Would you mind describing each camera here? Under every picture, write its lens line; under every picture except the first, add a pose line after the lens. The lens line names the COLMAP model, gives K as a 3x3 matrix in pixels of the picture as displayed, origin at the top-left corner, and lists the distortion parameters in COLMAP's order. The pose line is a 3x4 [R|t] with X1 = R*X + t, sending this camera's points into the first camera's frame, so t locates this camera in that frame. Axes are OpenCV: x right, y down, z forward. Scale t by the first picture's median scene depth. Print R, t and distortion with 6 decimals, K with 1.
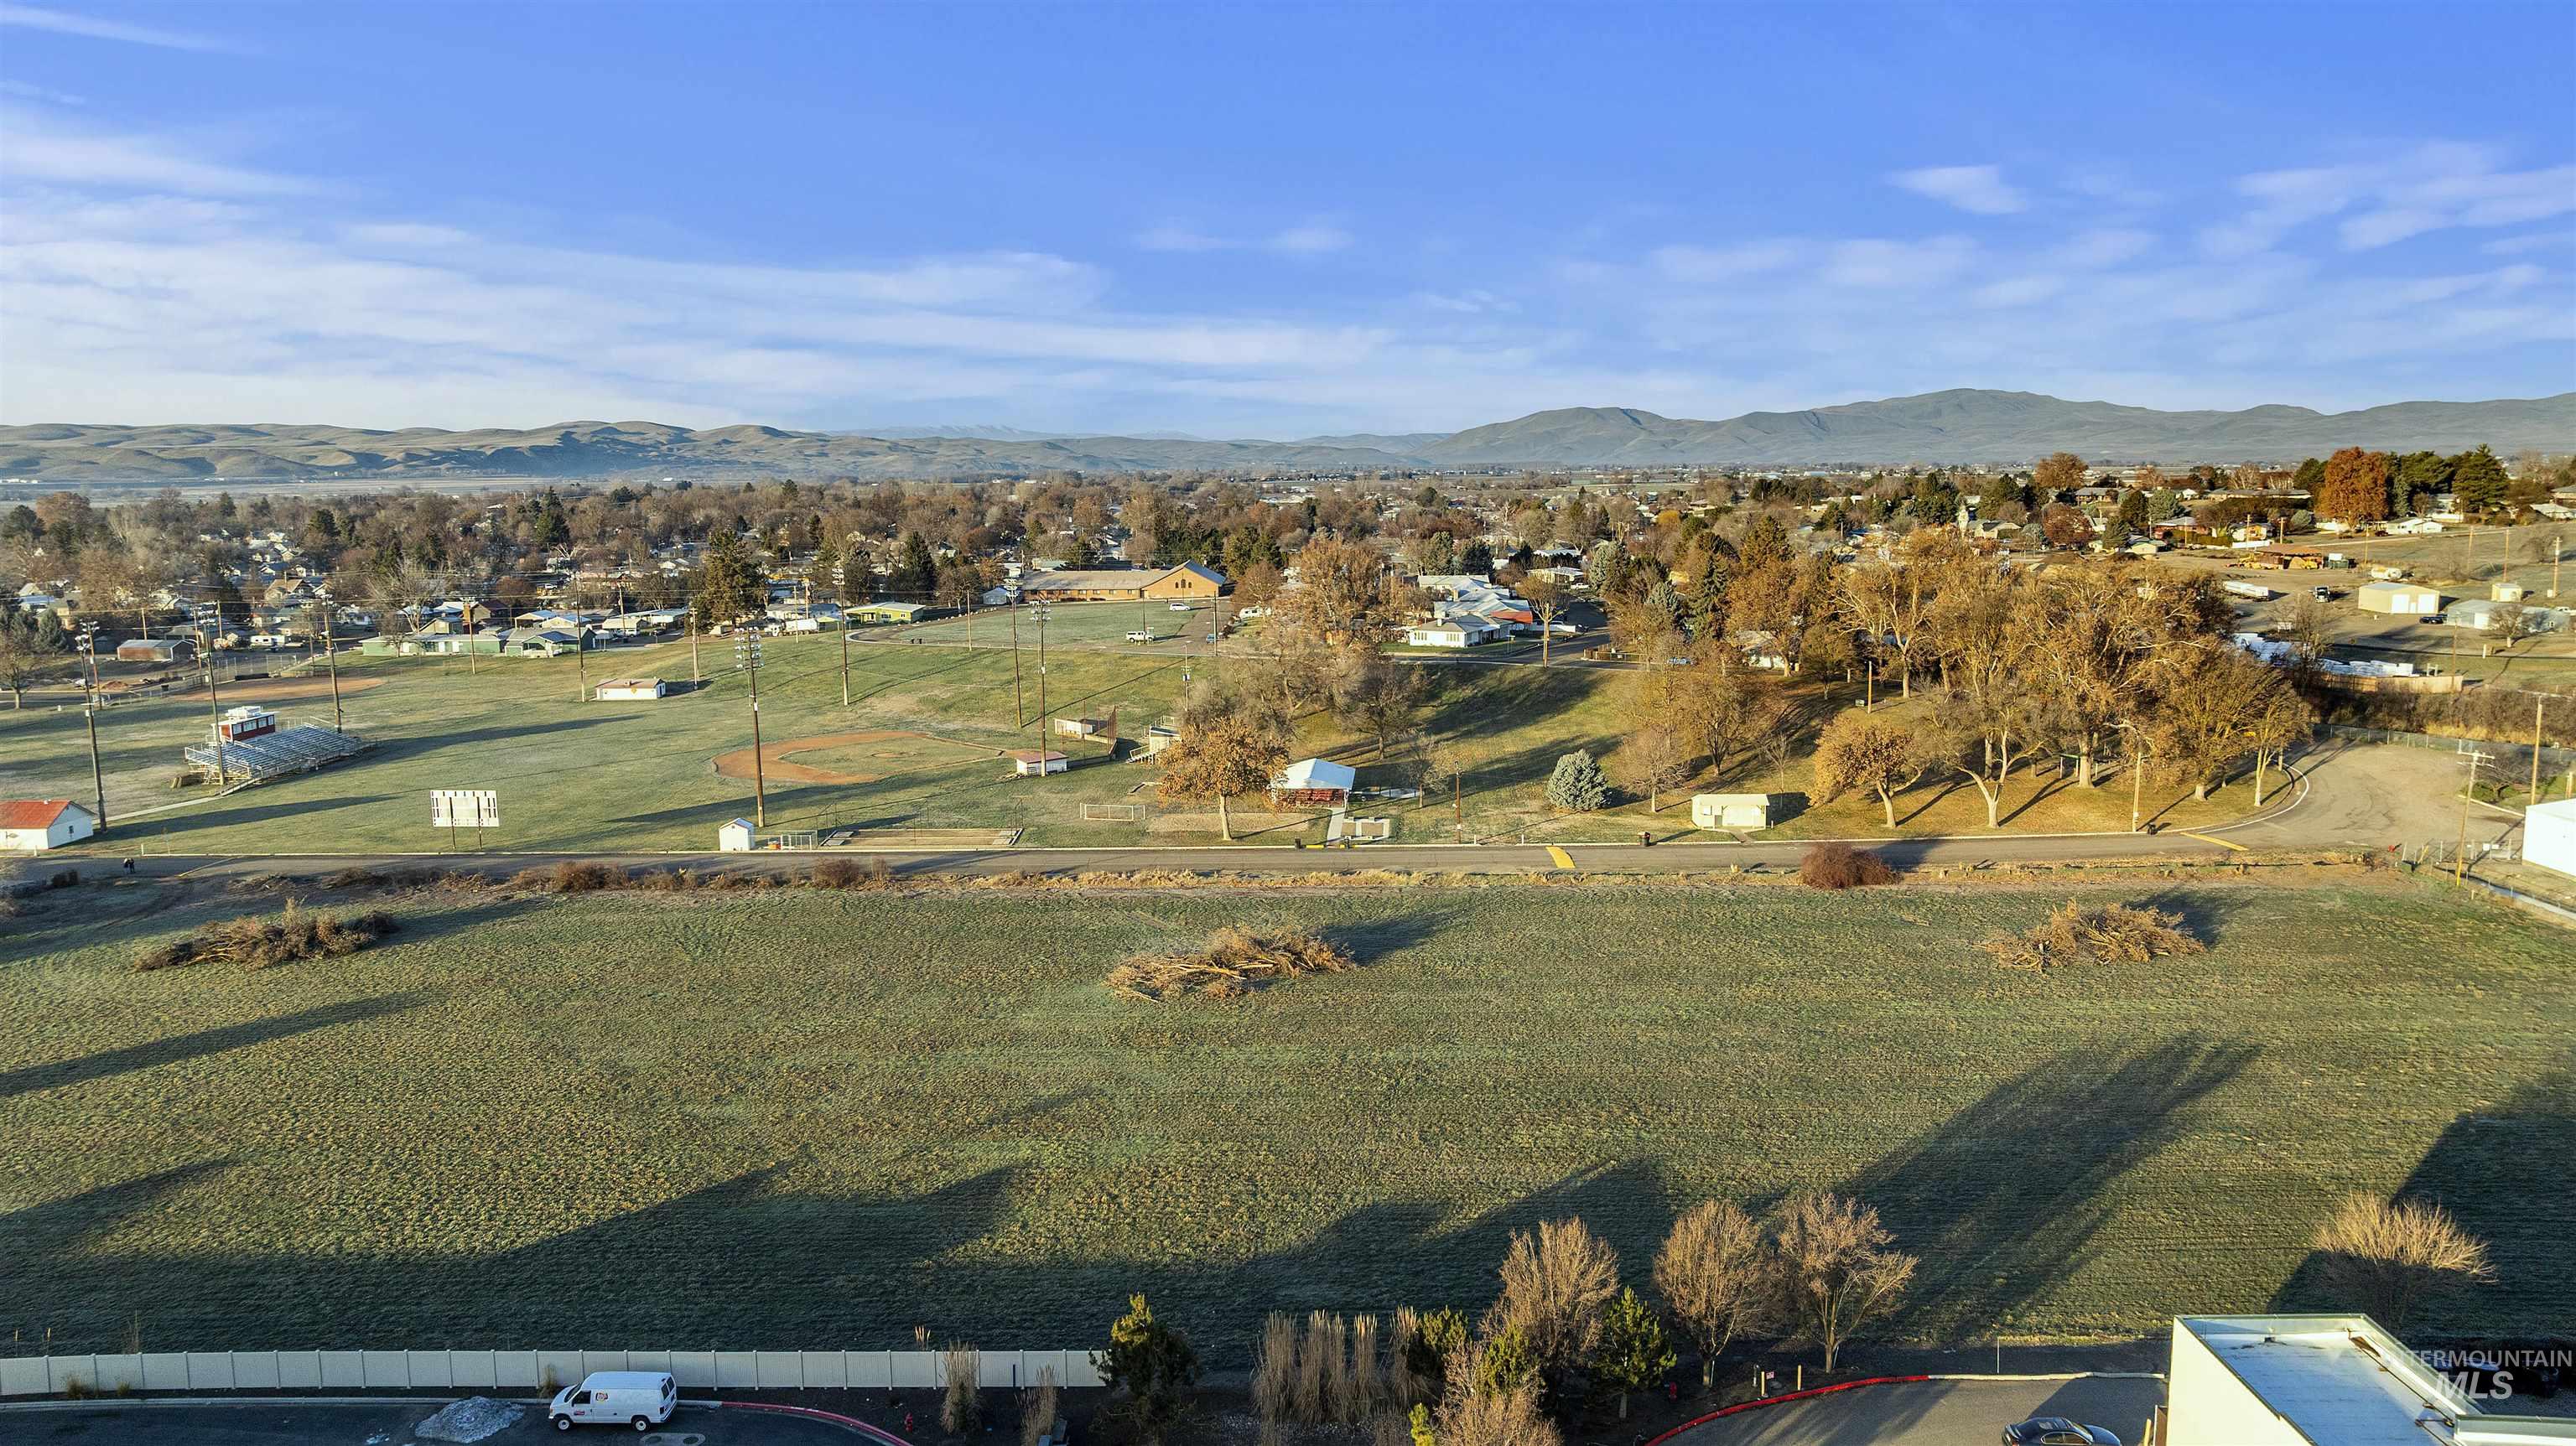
lens RADIAL K [[1811.9, 0, 1288.0], [0, 1811.9, 723.0], [0, 0, 1]] dist [-0.026757, 0.001948]
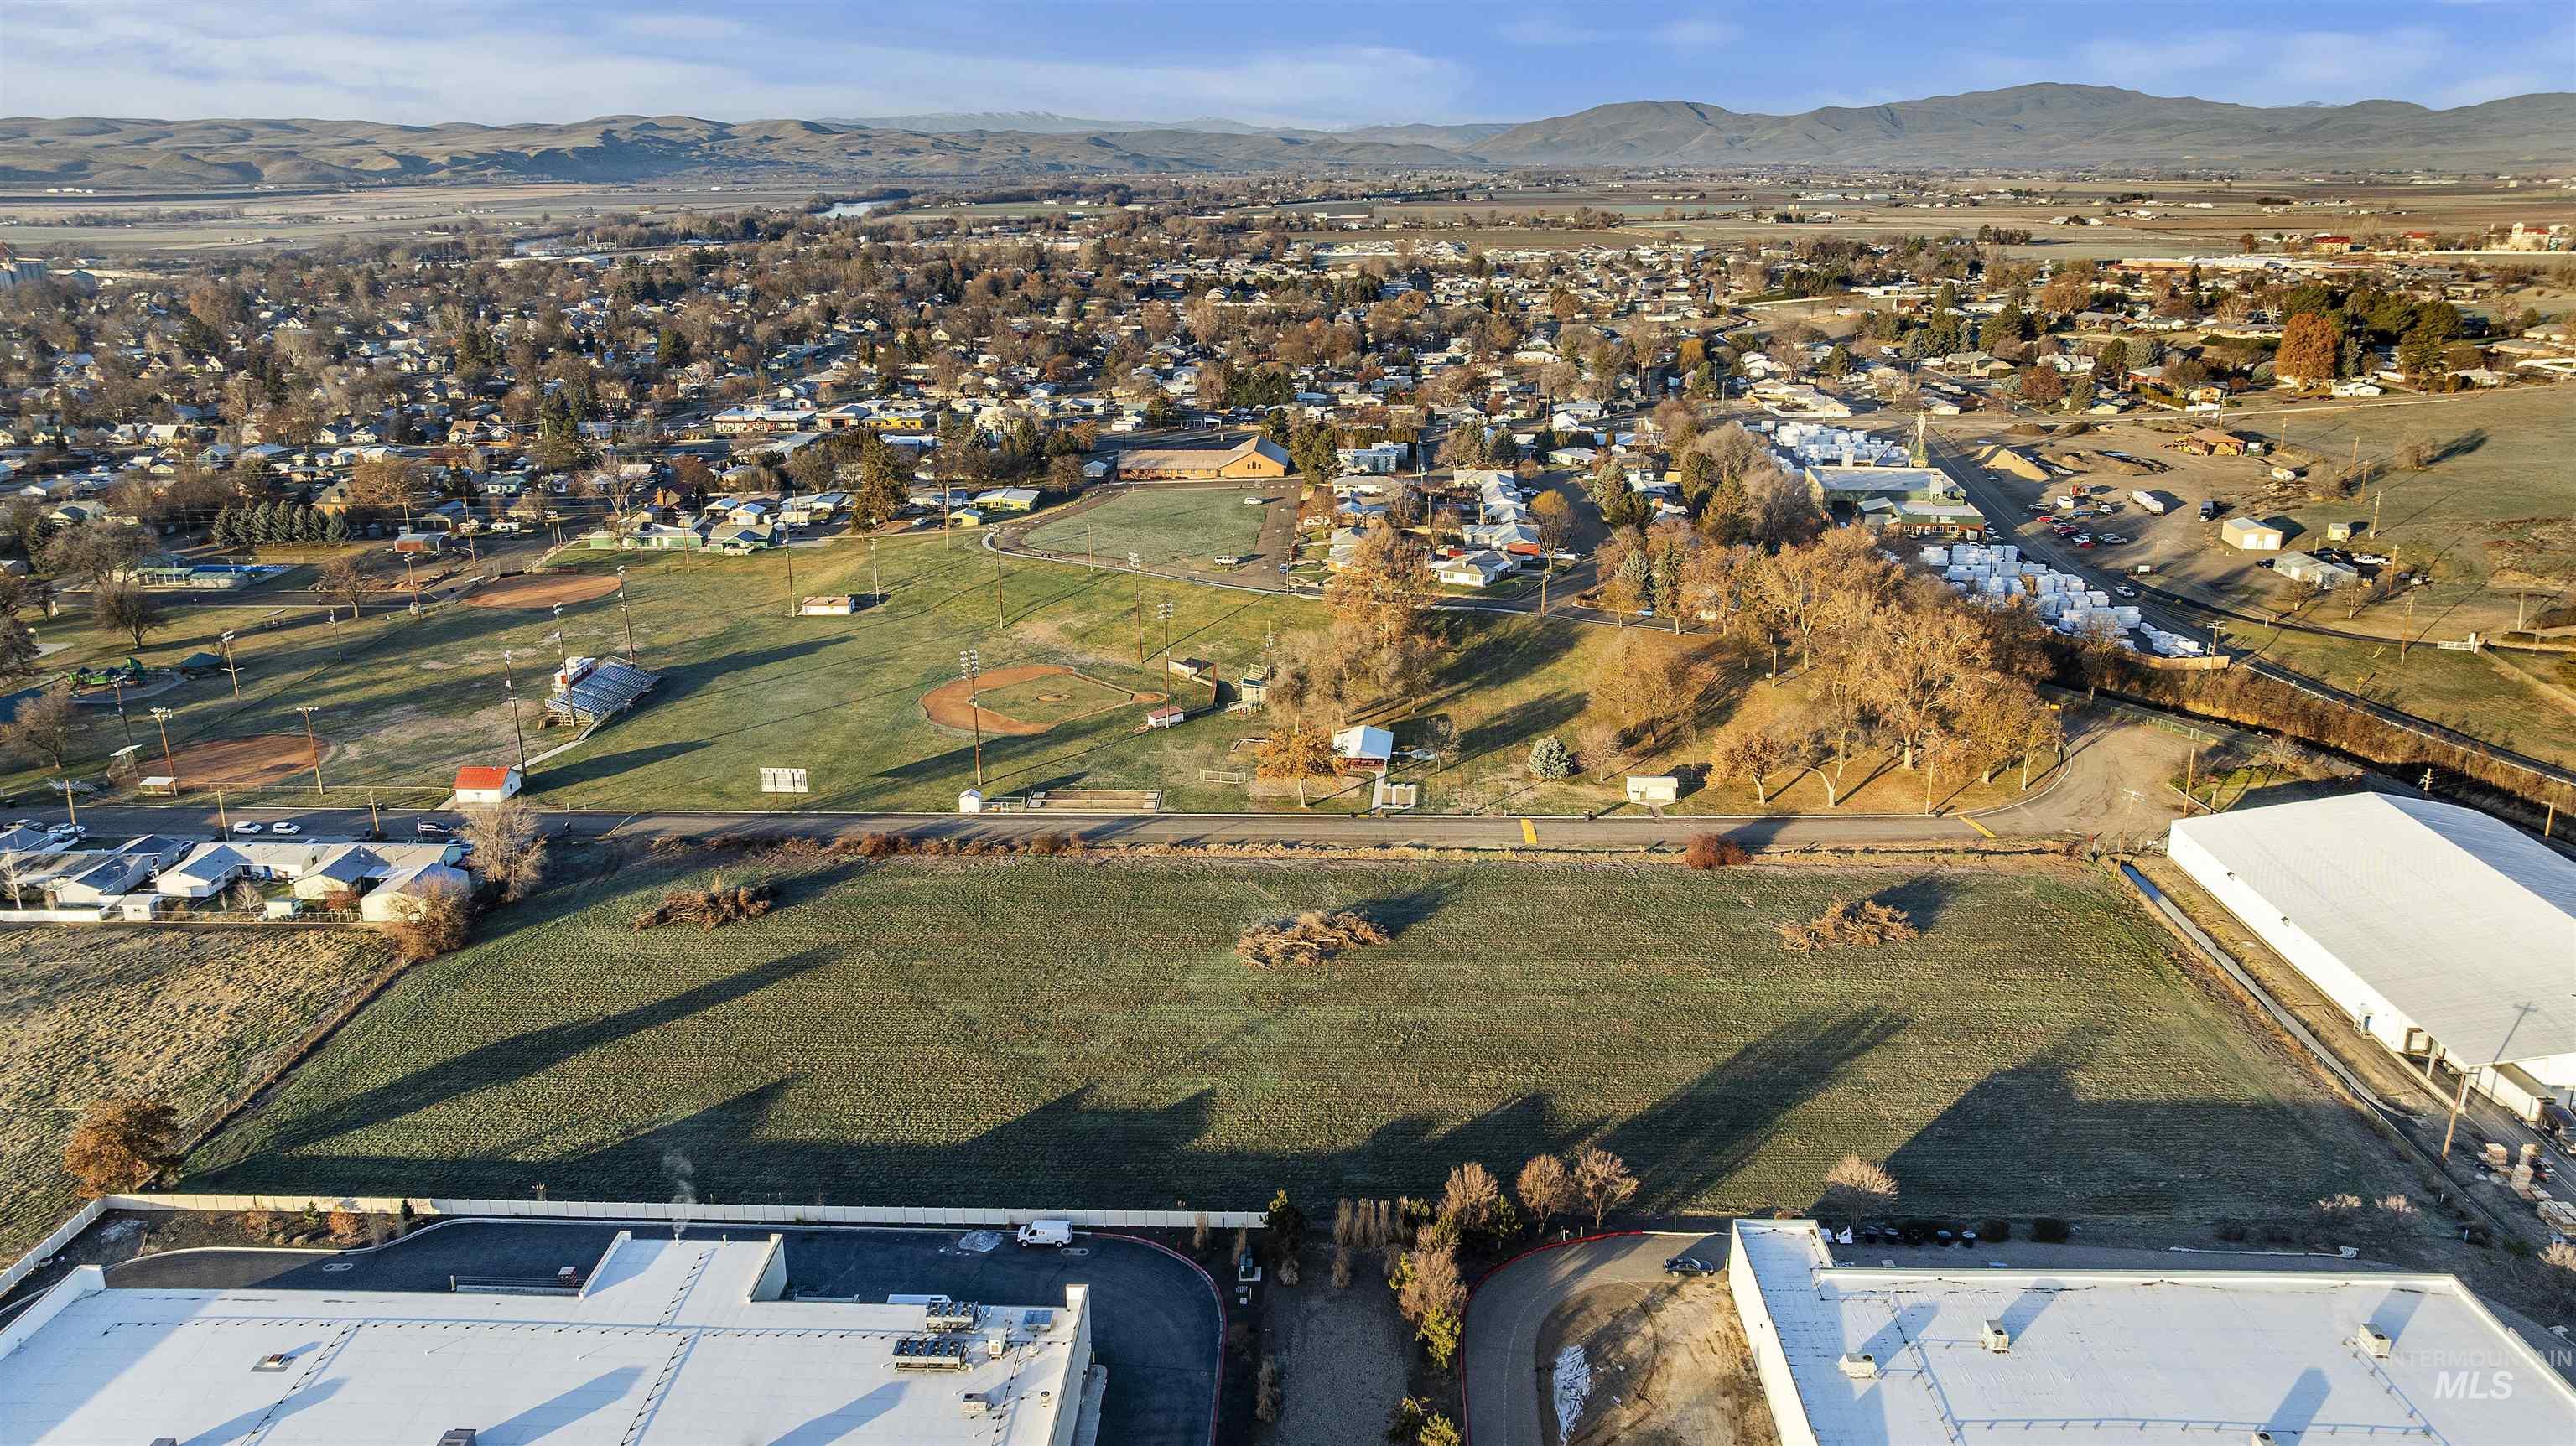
lens RADIAL K [[1806.1, 0, 1279.6], [0, 1806.1, 729.6], [0, 0, 1]] dist [-0.020716, -0.001646]
pose [[0.999492, 0.009620, -0.030393, -0.009106], [-0.004380, 0.985778, 0.167994, -0.234445], [0.031577, -0.167775, 0.985319, -0.414335]]
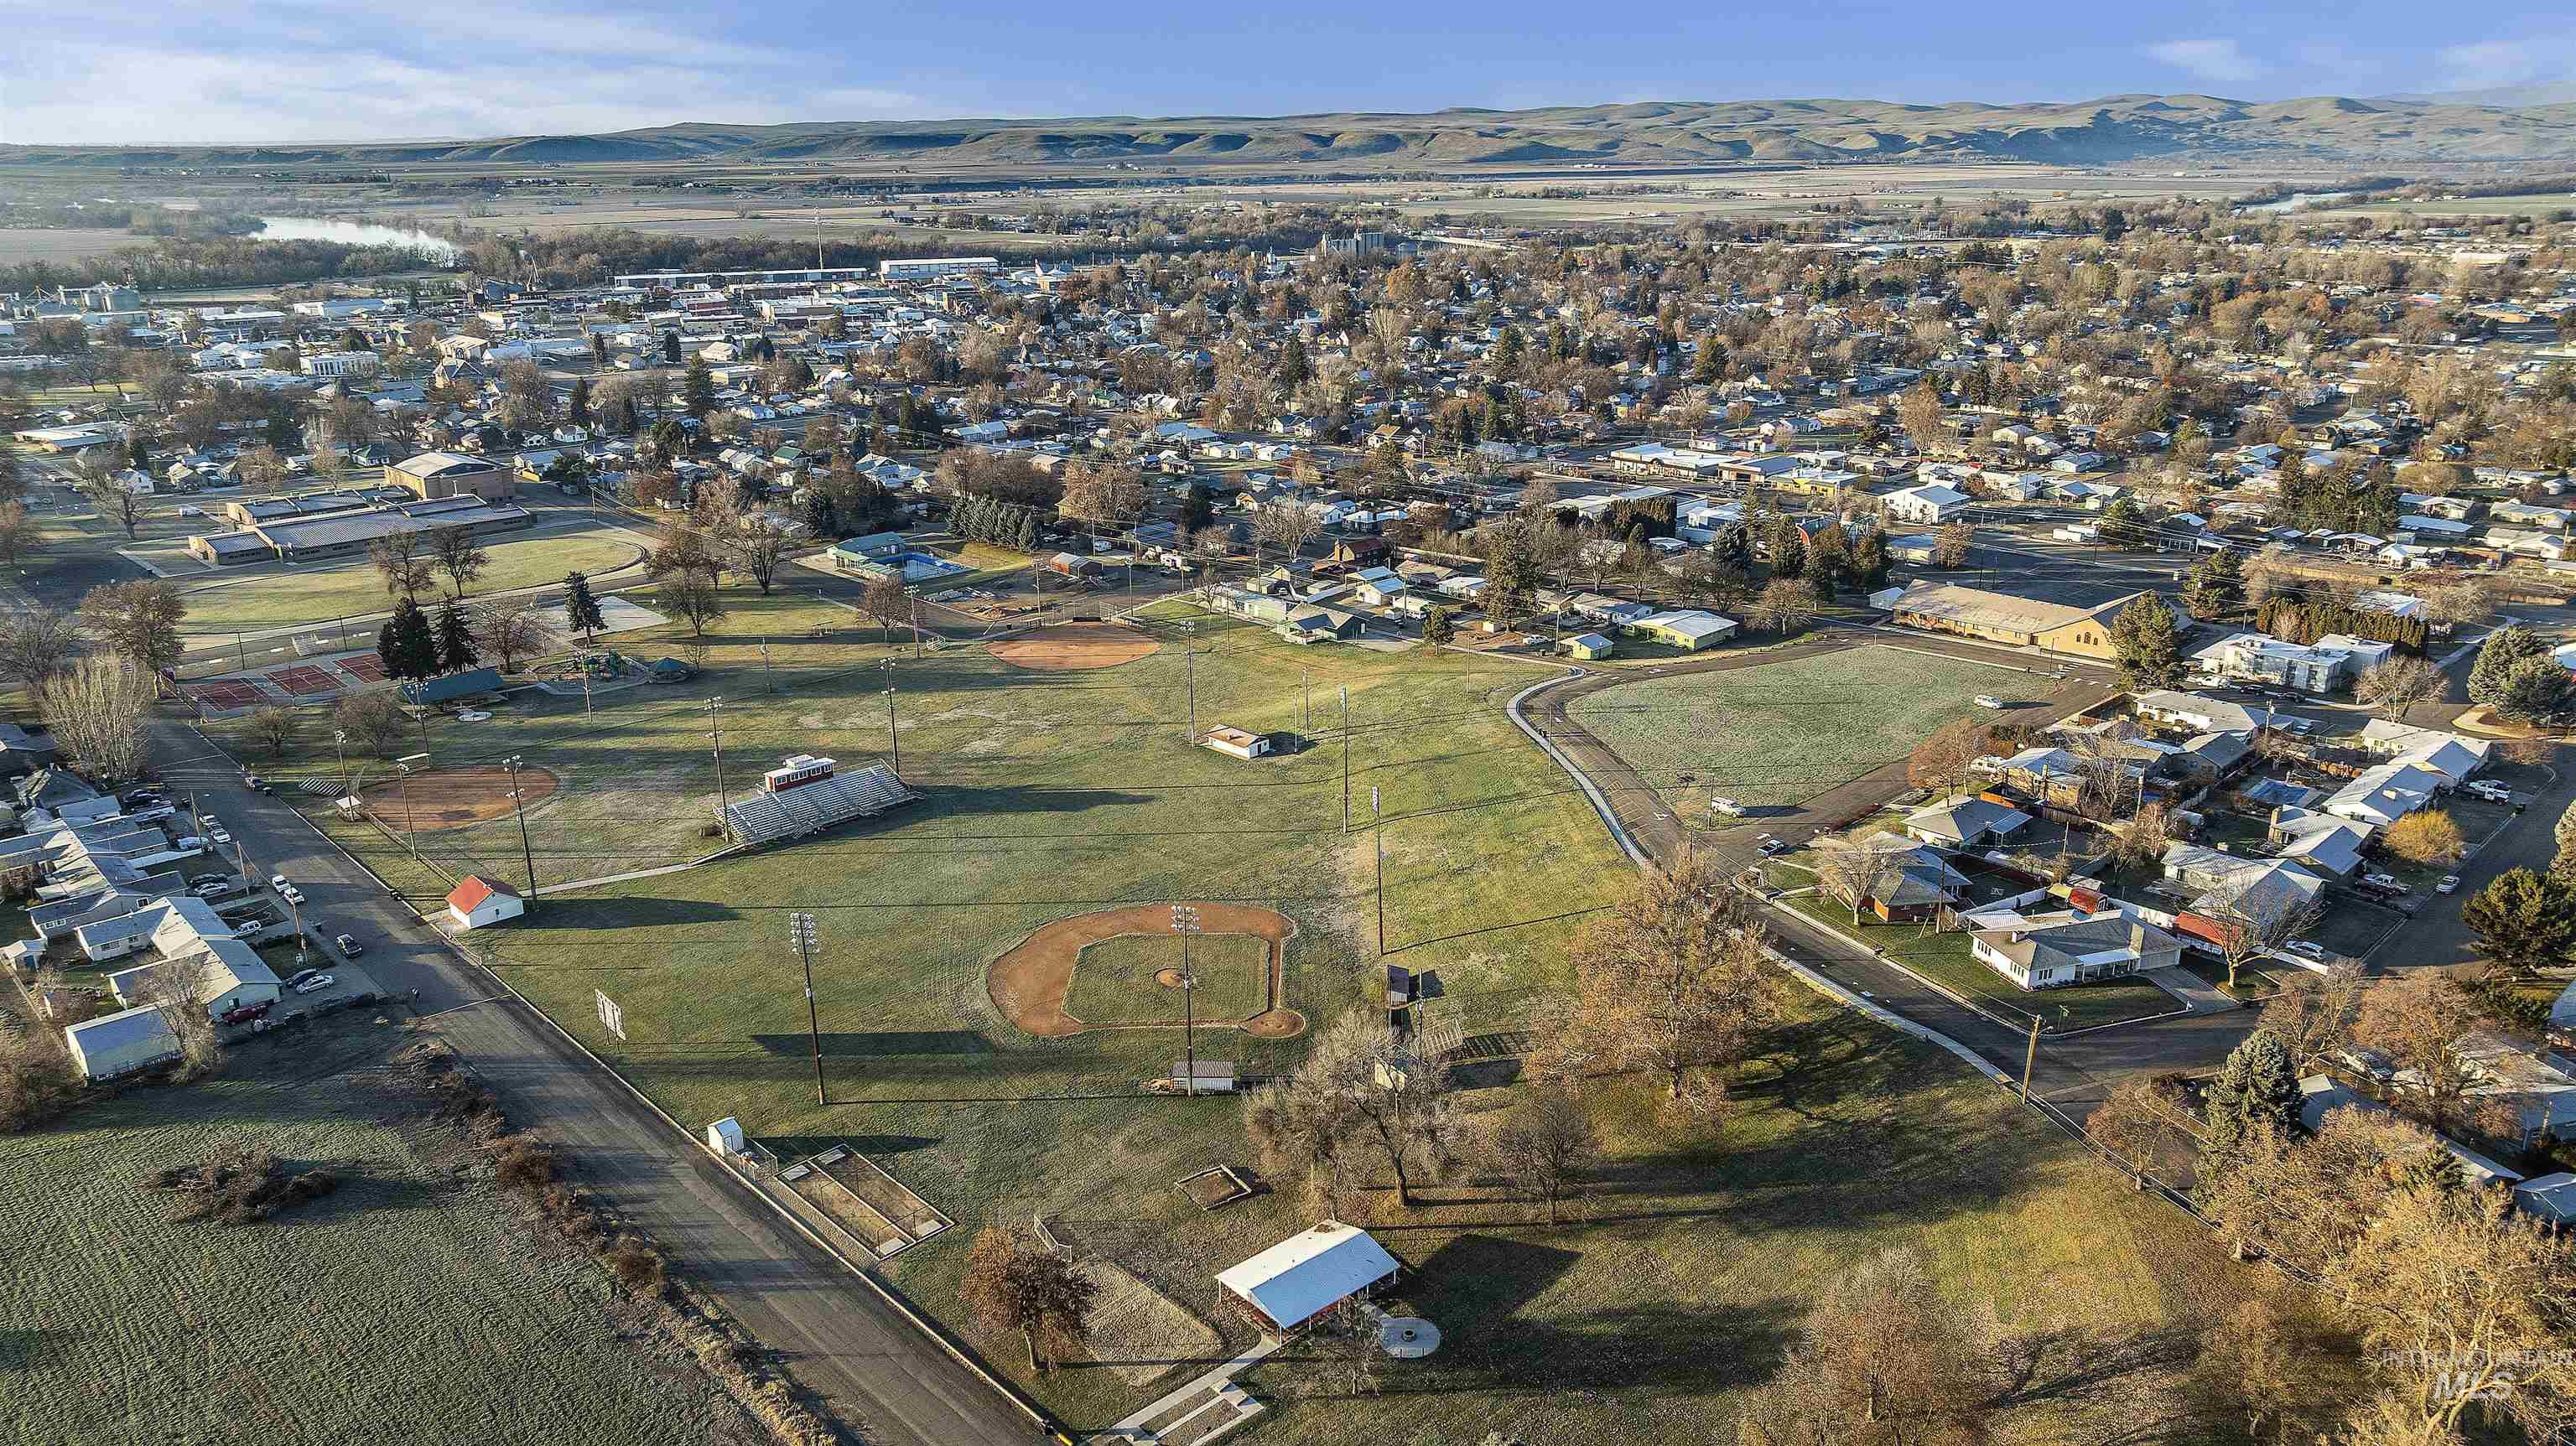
lens RADIAL K [[1806.1, 0, 1279.6], [0, 1806.1, 729.6], [0, 0, 1]] dist [-0.020716, -0.001646]
pose [[0.697009, 0.222235, -0.681755, 0.508613], [-0.097150, 0.971262, 0.217284, -0.381824], [0.710451, -0.085216, 0.698569, 0.528335]]
